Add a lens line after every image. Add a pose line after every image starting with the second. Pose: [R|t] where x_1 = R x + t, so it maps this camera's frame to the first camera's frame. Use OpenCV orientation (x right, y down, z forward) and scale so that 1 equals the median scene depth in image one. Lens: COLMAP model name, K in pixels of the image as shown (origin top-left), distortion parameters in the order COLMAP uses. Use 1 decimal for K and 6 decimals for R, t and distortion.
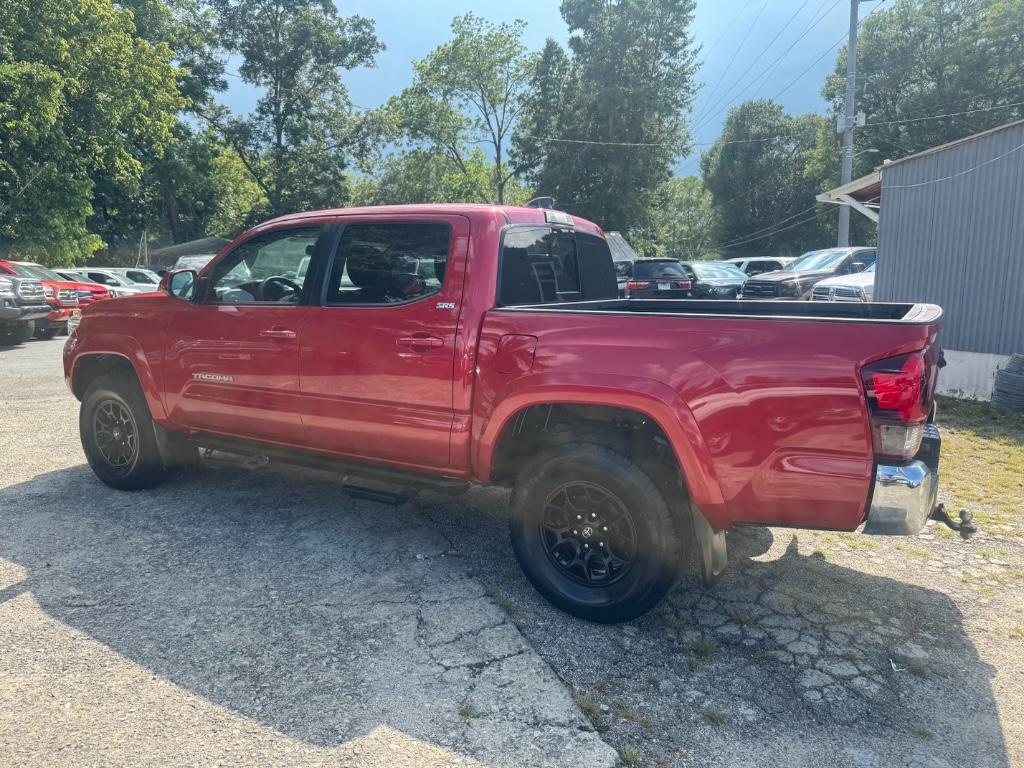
lens RADIAL K [[710.8, 0, 508.9], [0, 710.8, 394.8], [0, 0, 1]] dist [0.039138, -0.048927]
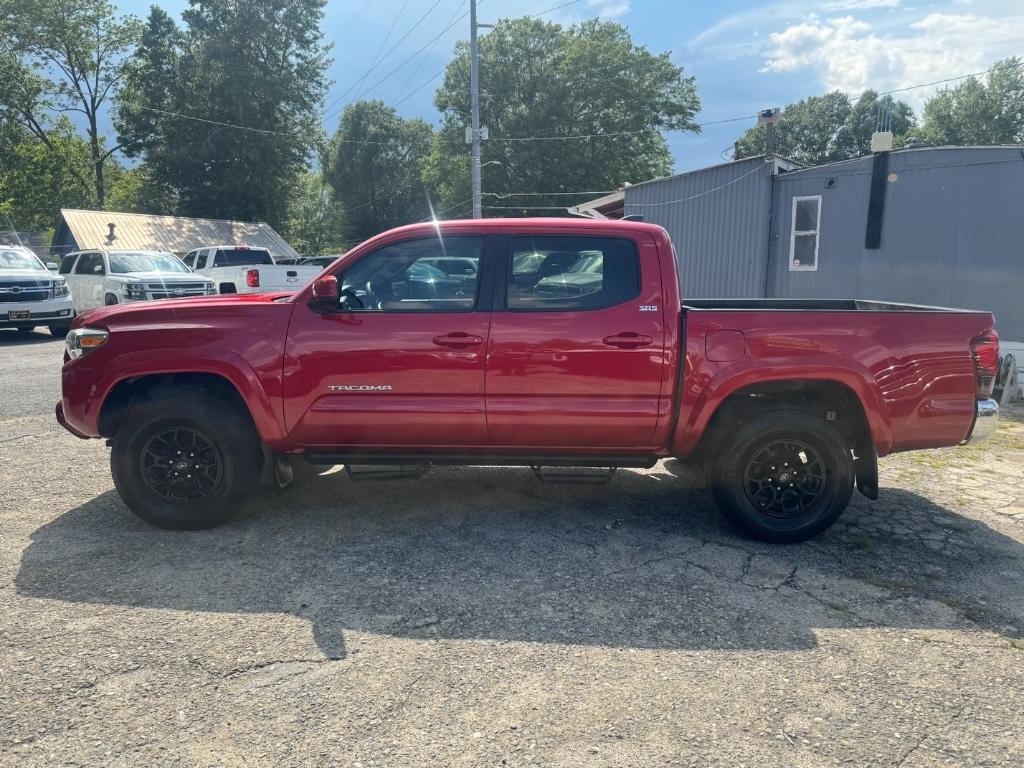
lens RADIAL K [[710.8, 0, 511.3], [0, 710.8, 390.1], [0, 0, 1]] dist [0.039138, -0.048927]
pose [[0.862847, -0.078846, 0.499278, -0.058888], [0.077307, 0.996723, 0.023803, -0.002386], [-0.499519, 0.018059, 0.866115, 0.005684]]
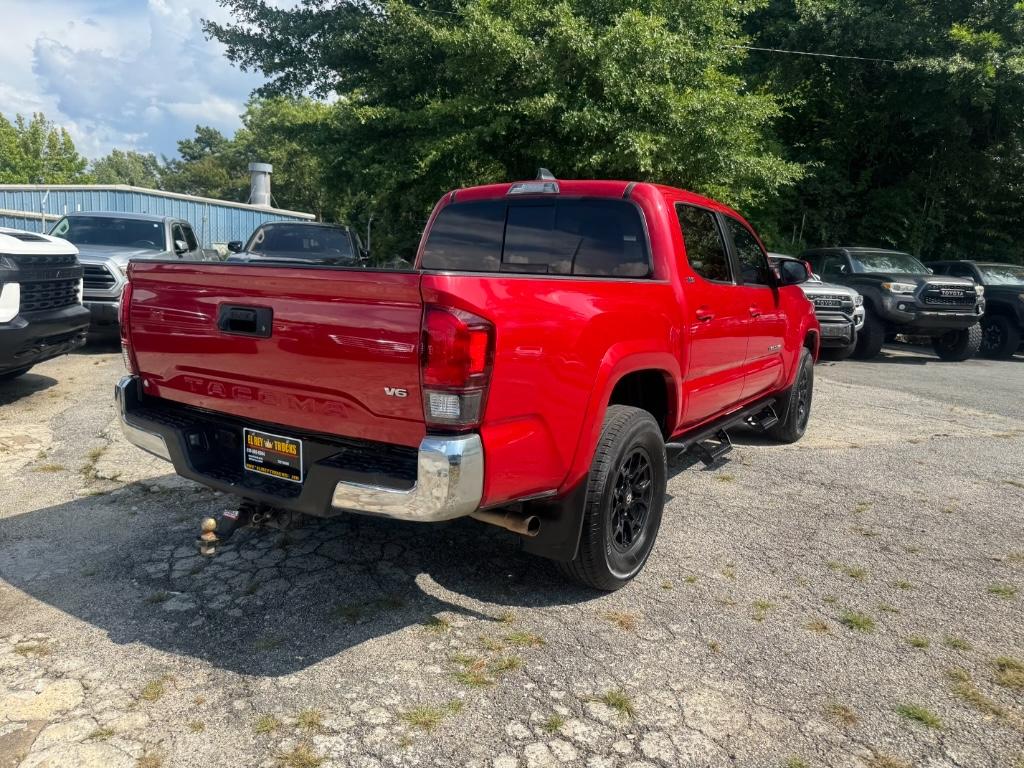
lens RADIAL K [[717.3, 0, 525.9], [0, 717.3, 386.9], [0, 0, 1]] dist [0.029633, -0.043139]
pose [[-0.018325, 0.152907, -0.988071, 0.085479], [-0.202111, 0.967269, 0.153436, -0.010360], [0.979191, 0.202512, 0.013179, 0.079817]]
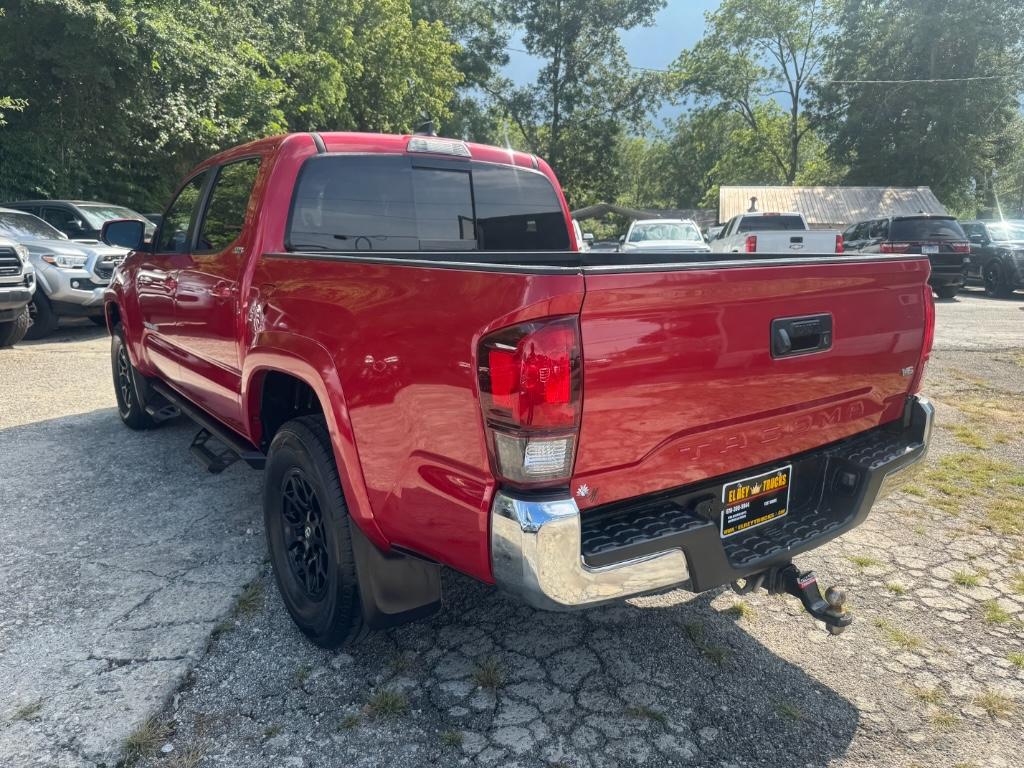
lens RADIAL K [[710.8, 0, 506.8], [0, 710.8, 385.0], [0, 0, 1]] dist [0.039138, -0.048927]
pose [[0.920775, 0.074854, -0.382846, 0.037020], [-0.062458, 0.997045, 0.044727, -0.001437], [0.385062, -0.017271, 0.922729, 0.020079]]
